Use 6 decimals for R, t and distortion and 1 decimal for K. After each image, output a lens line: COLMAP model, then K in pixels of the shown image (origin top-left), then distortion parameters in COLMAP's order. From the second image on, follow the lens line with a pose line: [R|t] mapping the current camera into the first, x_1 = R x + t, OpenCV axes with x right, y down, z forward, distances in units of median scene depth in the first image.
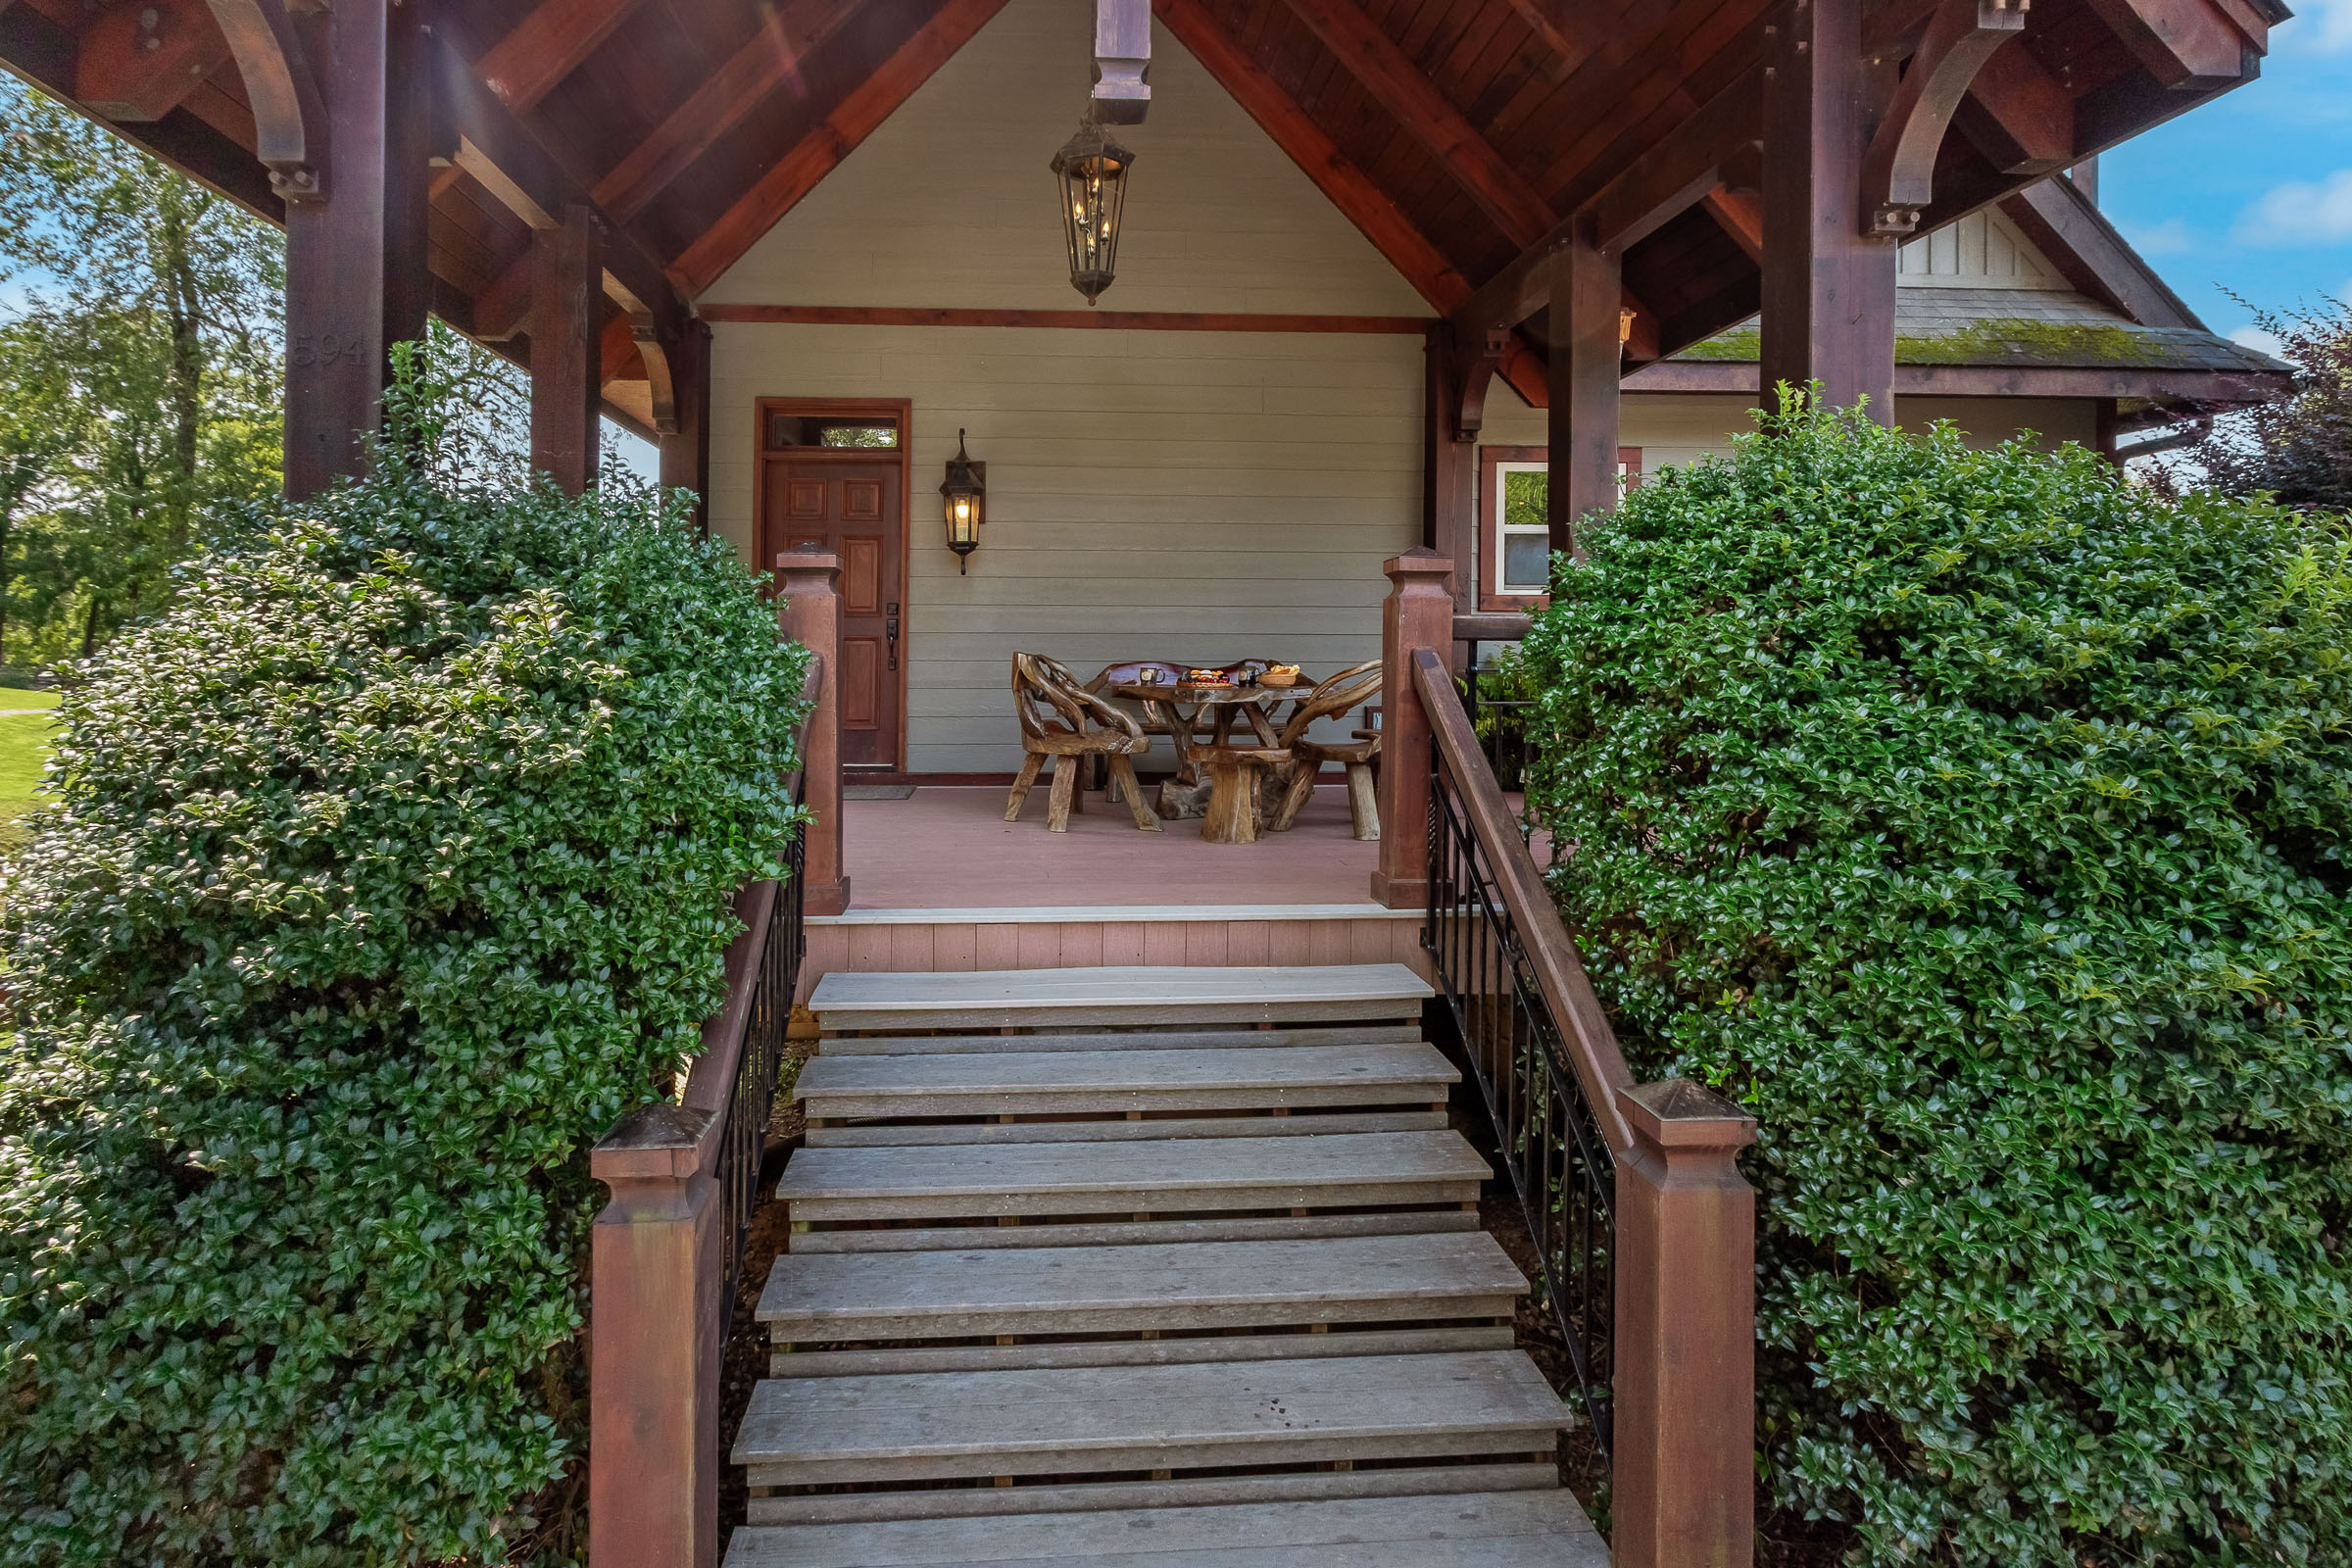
lens RADIAL K [[1210.1, 0, 1099.9], [0, 1210.1, 702.8], [0, 0, 1]] dist [0.004395, 0.000283]
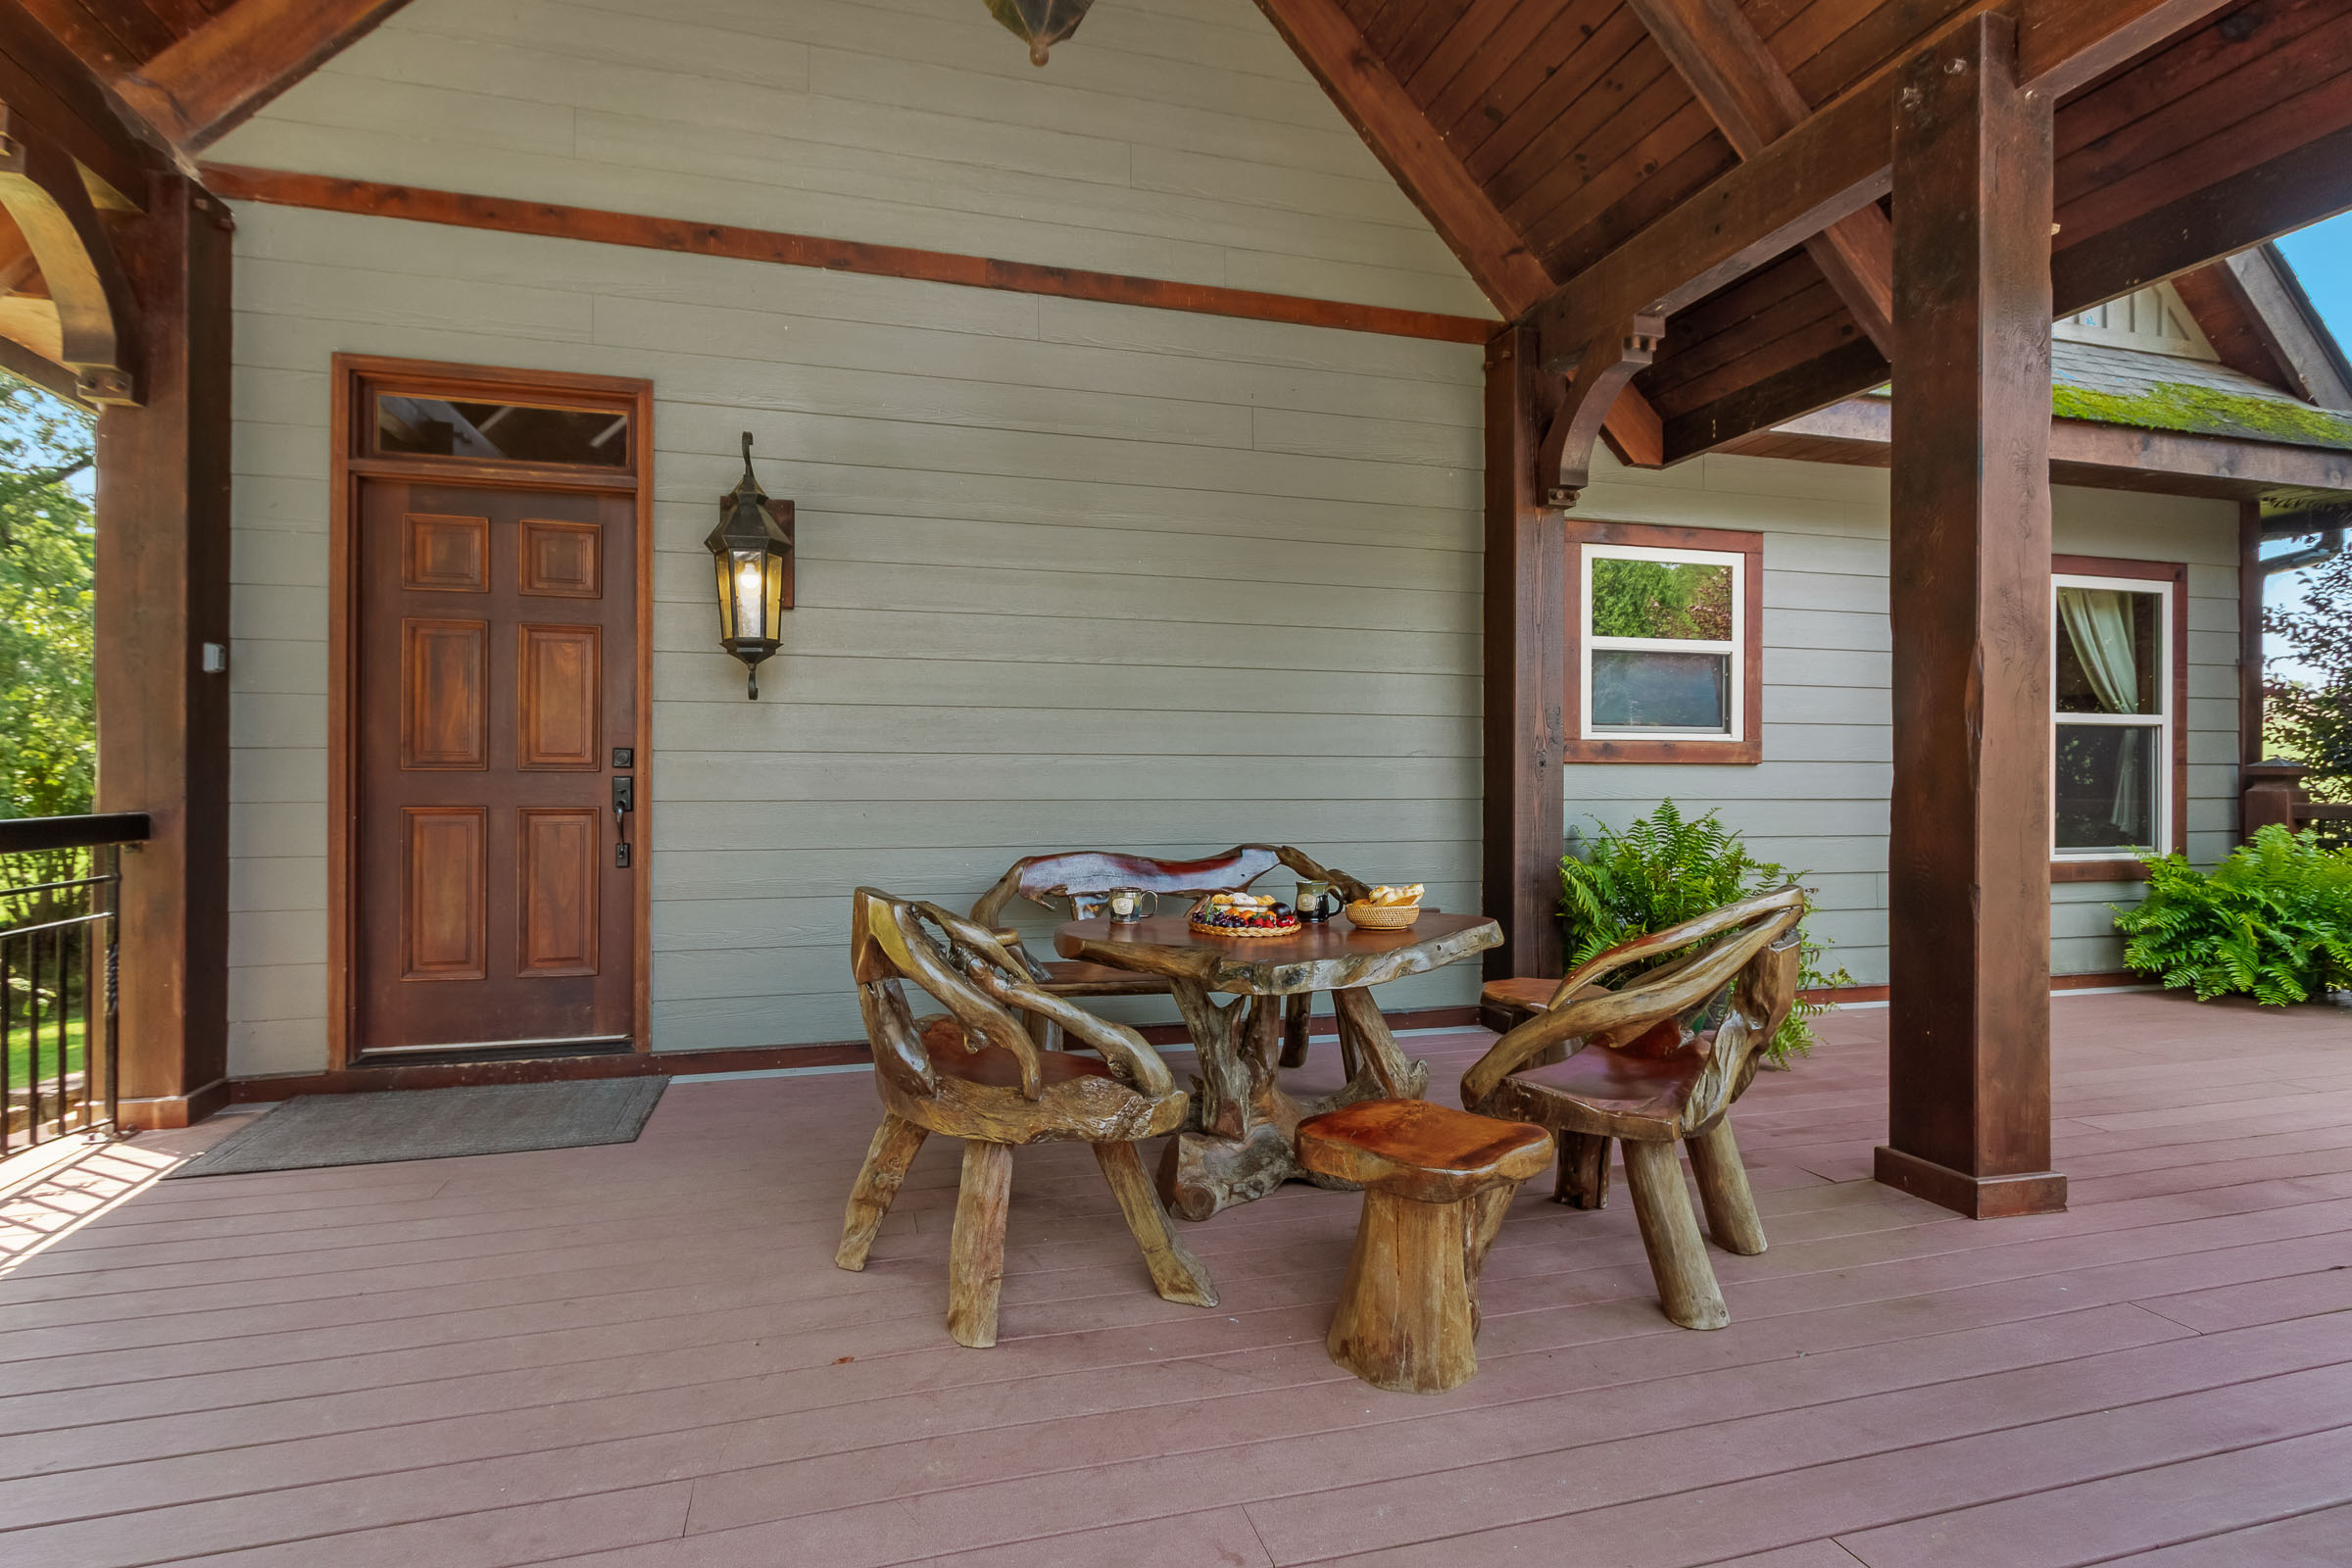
lens RADIAL K [[1140.4, 0, 1165.0], [0, 1140.4, 830.2], [0, 0, 1]] dist [0.003533, -0.000013]
pose [[0.978572, -0.009010, 0.205708, -0.044009], [0.006880, 0.999915, 0.011069, -0.060532], [-0.205790, -0.009417, 0.978551, 0.543235]]
